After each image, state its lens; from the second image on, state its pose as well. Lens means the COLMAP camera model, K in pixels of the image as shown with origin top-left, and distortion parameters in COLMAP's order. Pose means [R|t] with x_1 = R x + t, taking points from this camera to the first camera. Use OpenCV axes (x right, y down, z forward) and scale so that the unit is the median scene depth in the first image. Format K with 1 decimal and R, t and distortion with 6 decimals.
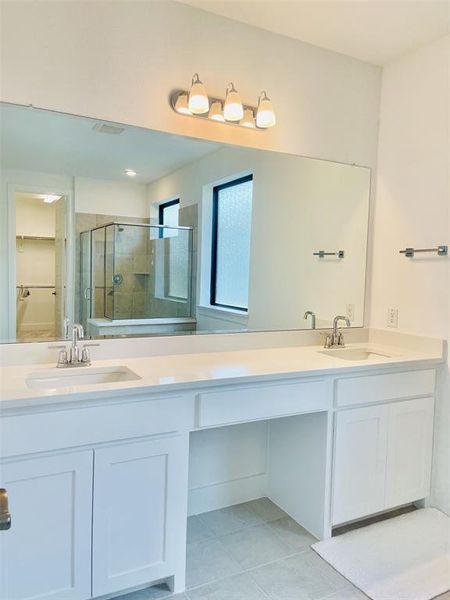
lens RADIAL K [[450.5, 0, 225.0], [0, 450.5, 300.0], [0, 0, 1]] dist [0.043645, -0.008326]
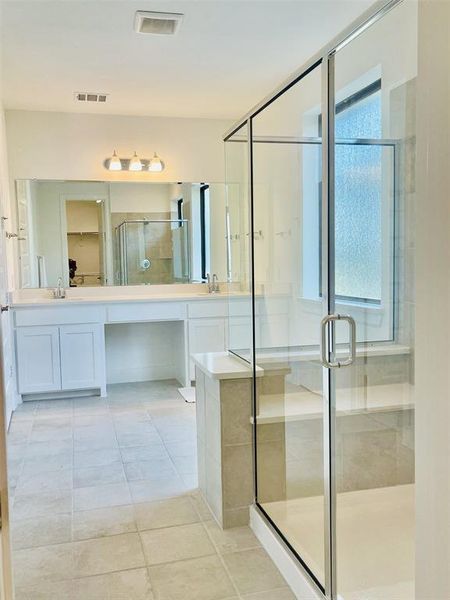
lens RADIAL K [[553.8, 0, 225.0], [0, 553.8, 300.0], [0, 0, 1]] dist [-0.005787, -0.006366]
pose [[0.971753, -0.029120, -0.234196, 0.338077], [0.031500, 0.999483, 0.006426, 0.052994], [0.233888, -0.013621, 0.972168, -0.441409]]
